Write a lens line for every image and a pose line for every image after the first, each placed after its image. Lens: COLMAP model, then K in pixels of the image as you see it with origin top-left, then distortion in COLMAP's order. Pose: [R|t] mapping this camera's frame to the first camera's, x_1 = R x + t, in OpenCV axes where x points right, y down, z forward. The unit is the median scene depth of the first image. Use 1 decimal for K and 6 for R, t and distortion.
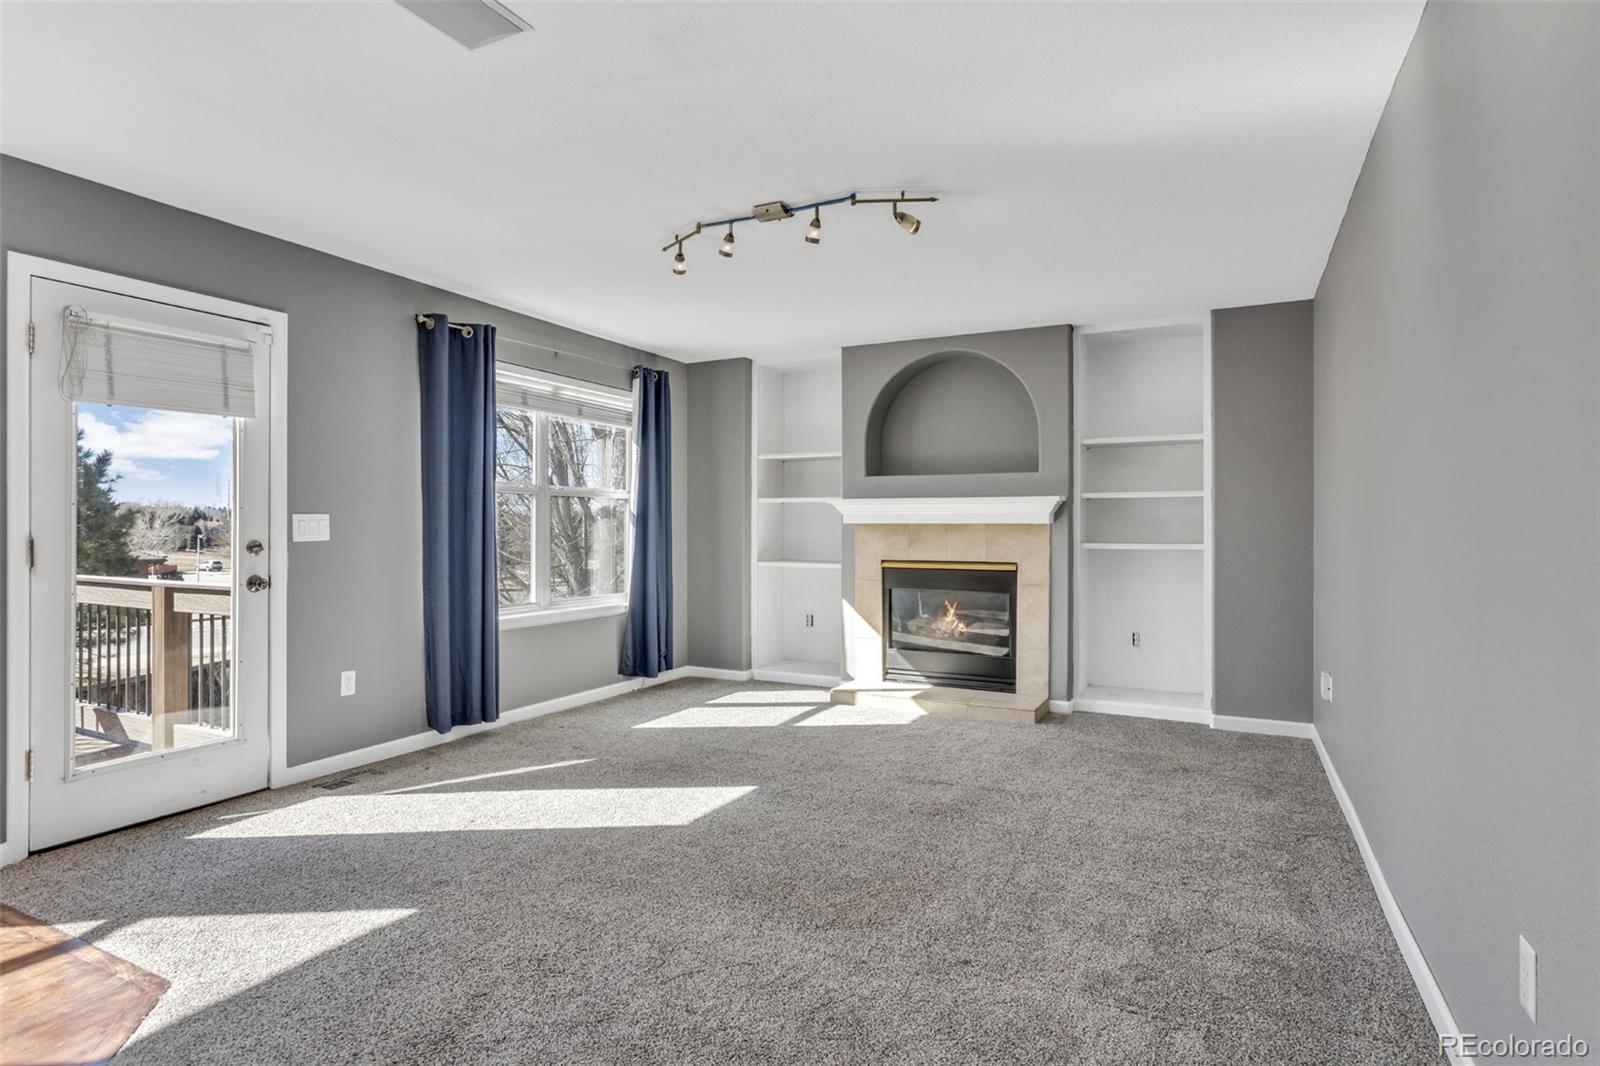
lens RADIAL K [[818.7, 0, 811.6], [0, 818.7, 522.4], [0, 0, 1]] dist [0.000422, 0.001982]
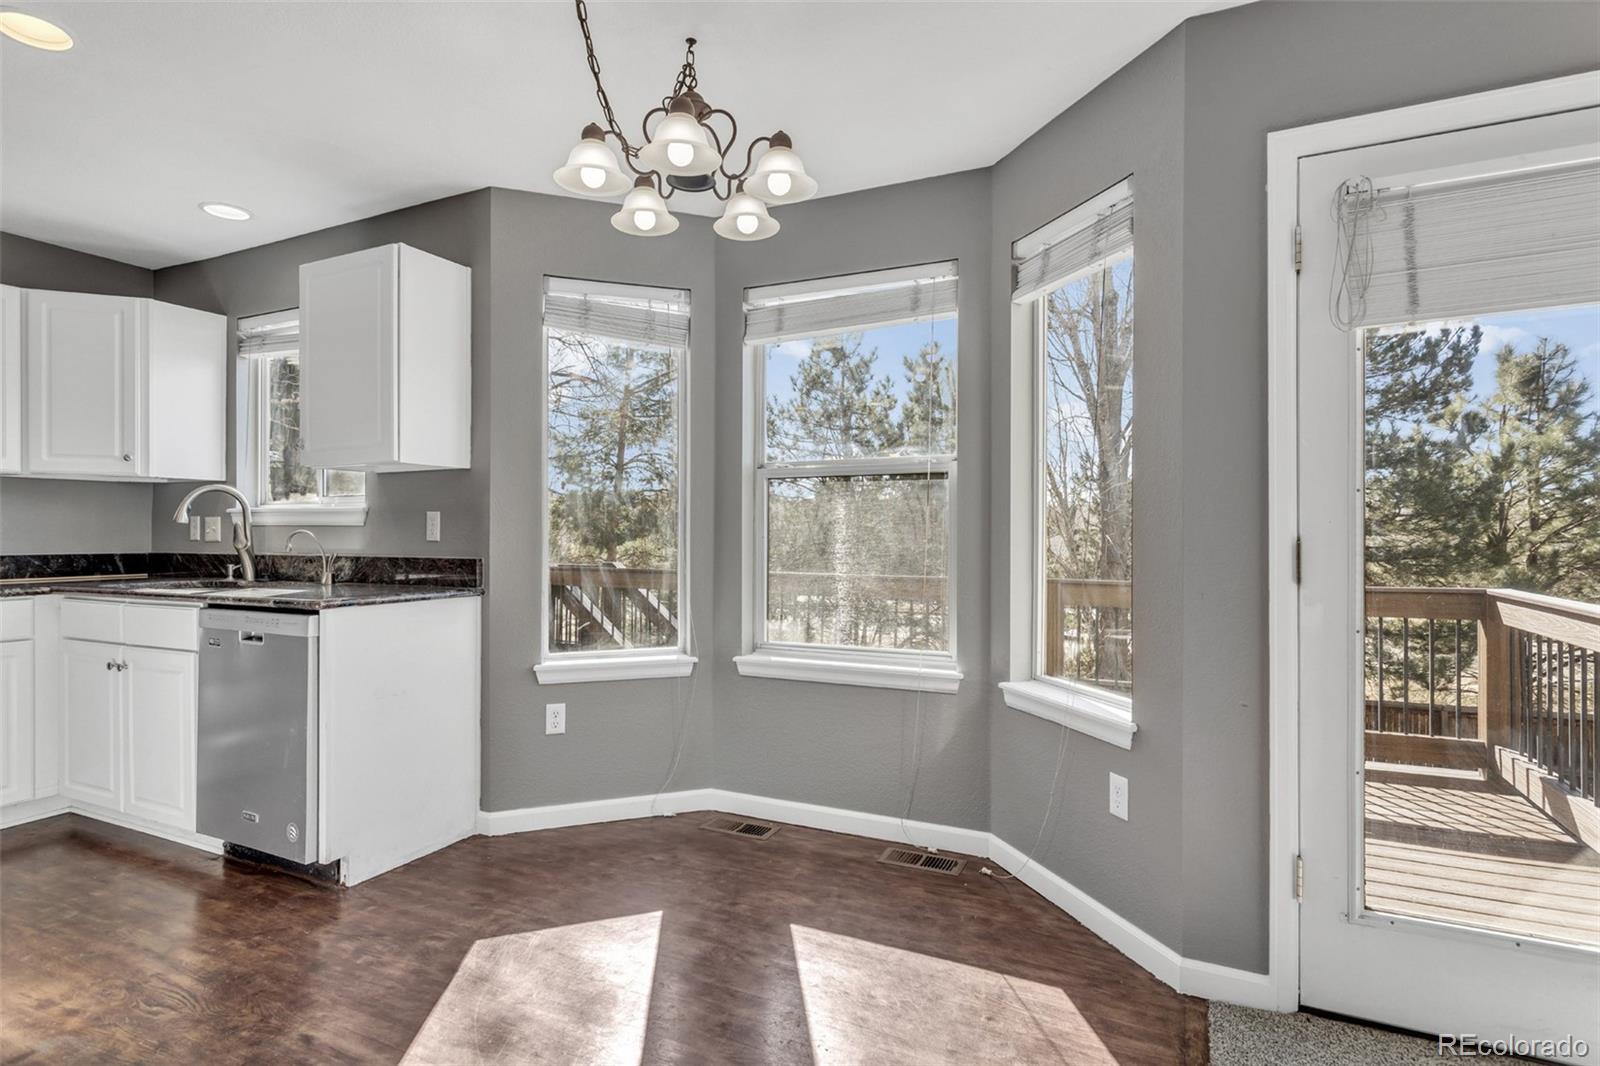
lens RADIAL K [[818.7, 0, 794.3], [0, 818.7, 537.2], [0, 0, 1]] dist [0.000422, 0.001982]
pose [[0.033588, 0.000097, -0.999436, -0.151808], [0.006596, 0.999978, 0.000318, 0.006050], [0.999414, -0.006603, 0.033586, 0.295496]]
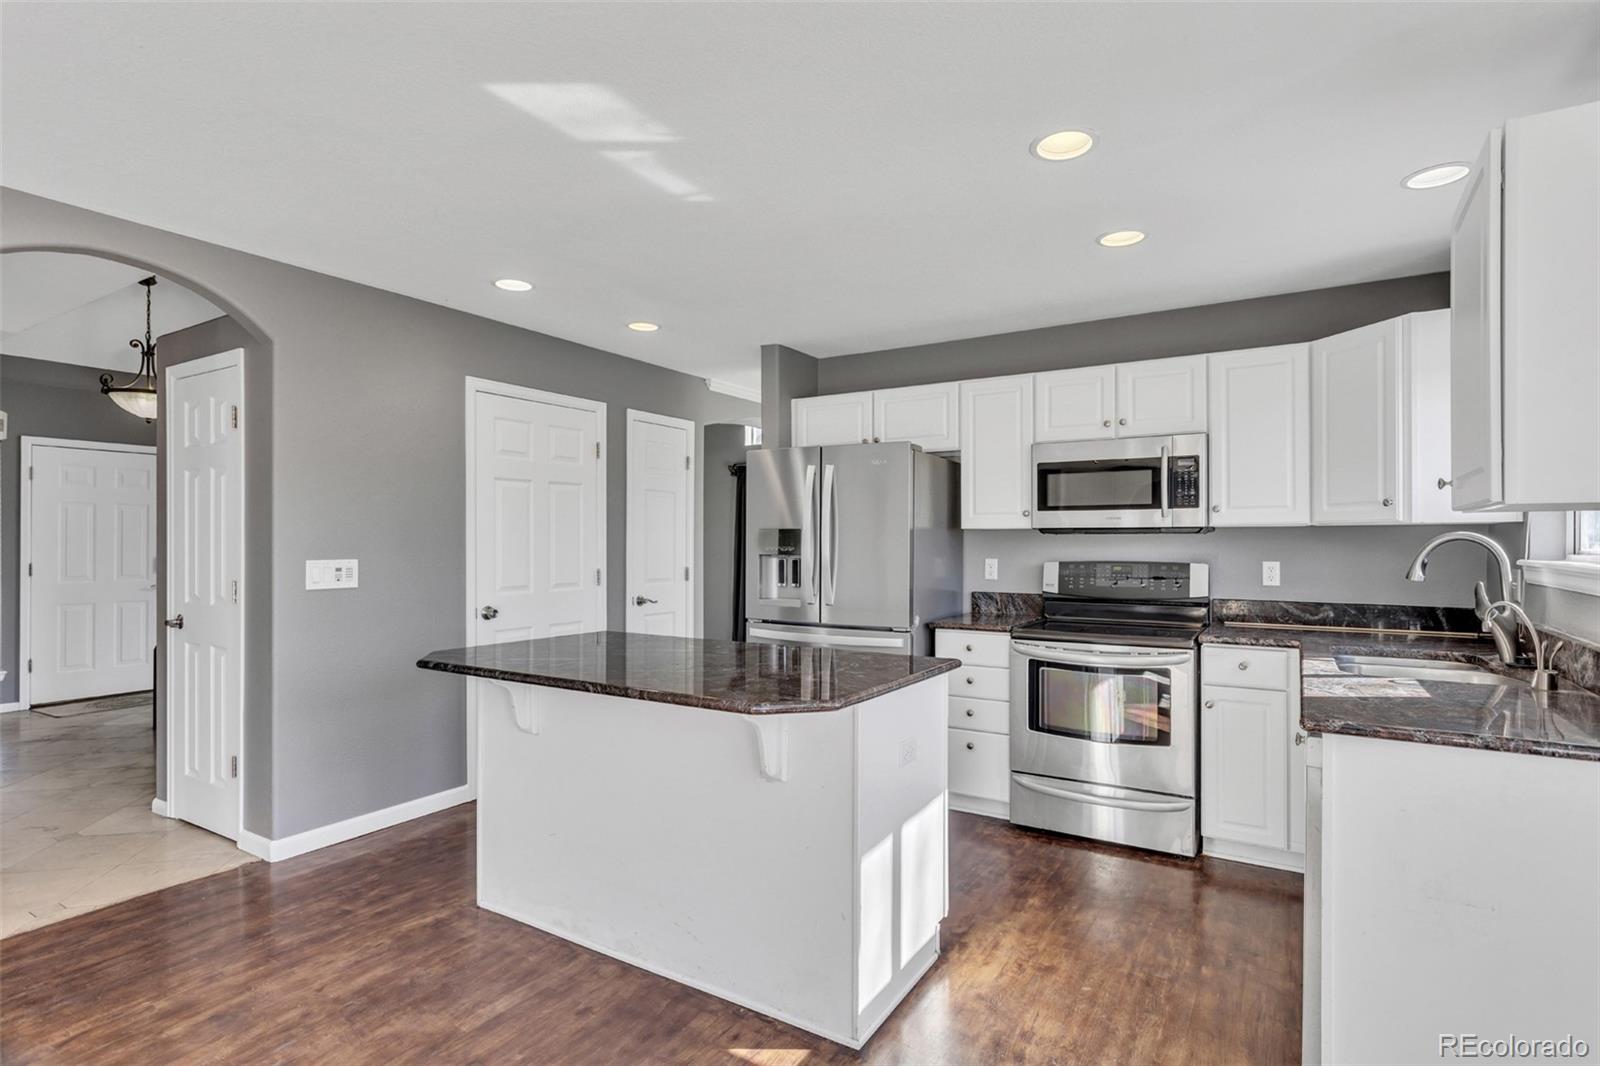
lens RADIAL K [[818.7, 0, 804.3], [0, 818.7, 538.7], [0, 0, 1]] dist [0.000422, 0.001982]
pose [[-0.996984, 0.001925, 0.077583, -0.457750], [0.001336, 0.999970, -0.007652, -0.031516], [-0.077596, -0.007525, -0.996957, 0.388905]]
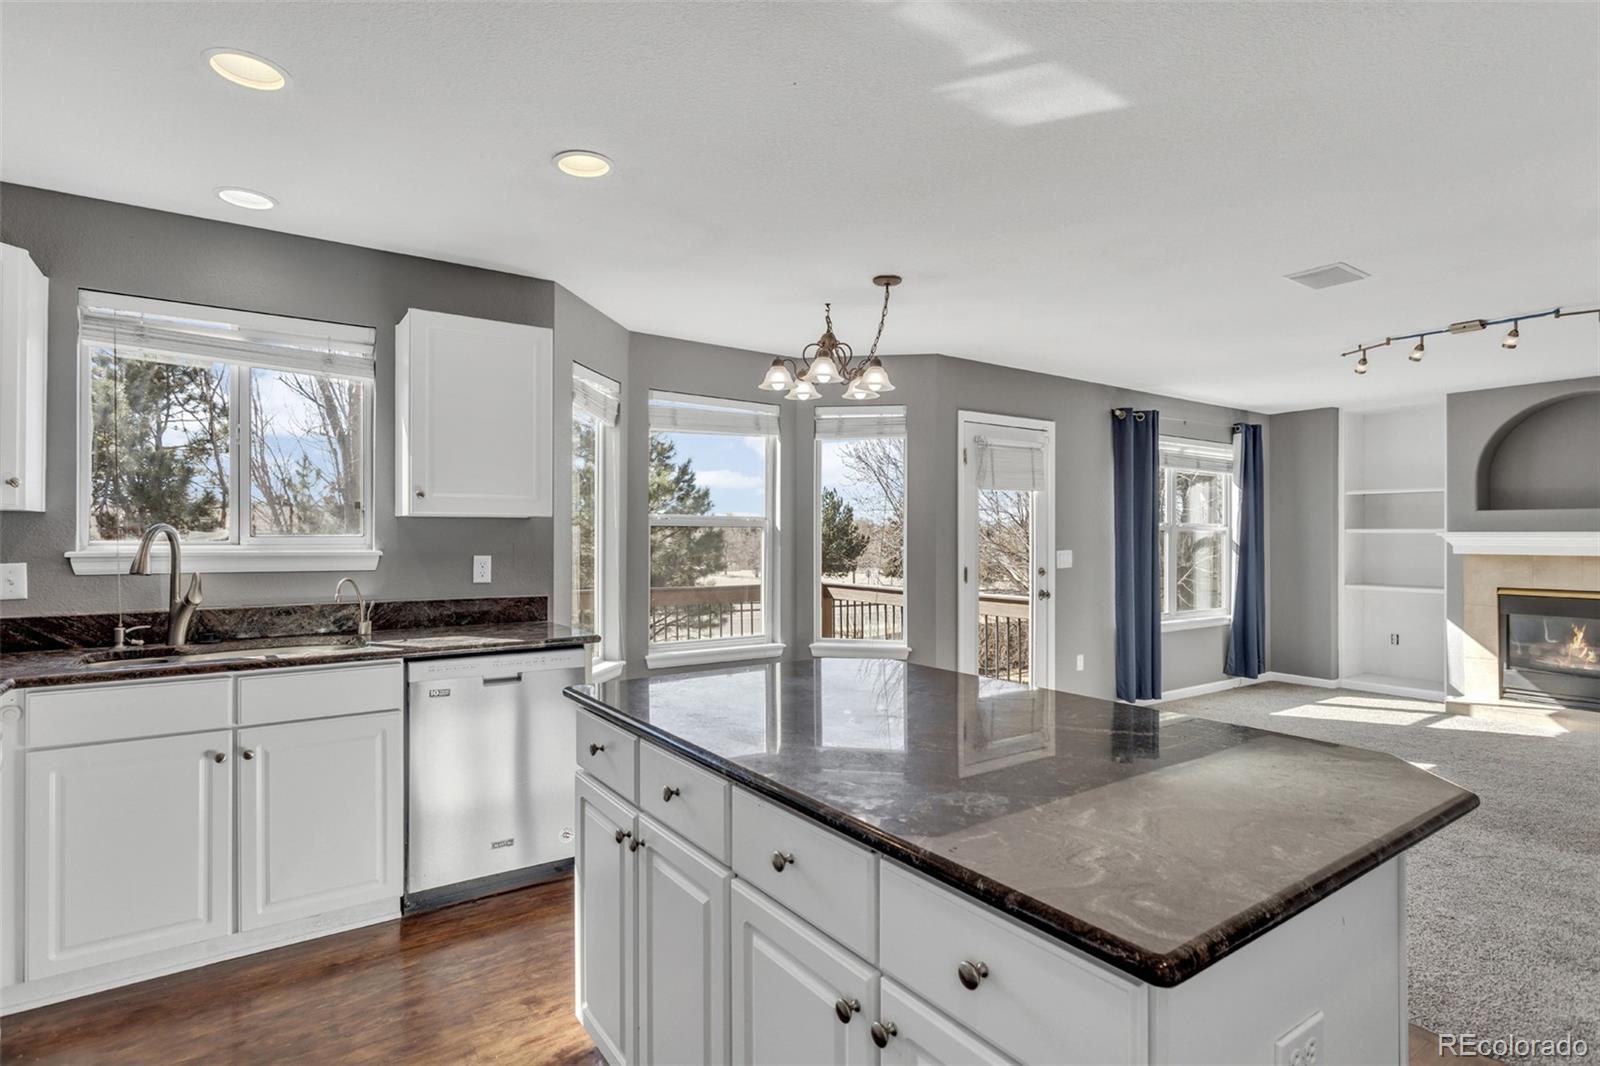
lens RADIAL K [[818.7, 0, 793.1], [0, 818.7, 532.2], [0, 0, 1]] dist [0.000422, 0.001982]
pose [[0.886333, -0.002136, -0.463044, -0.241356], [0.003207, 0.999994, 0.001525, -0.032780], [0.463038, -0.002837, 0.886334, -0.405321]]
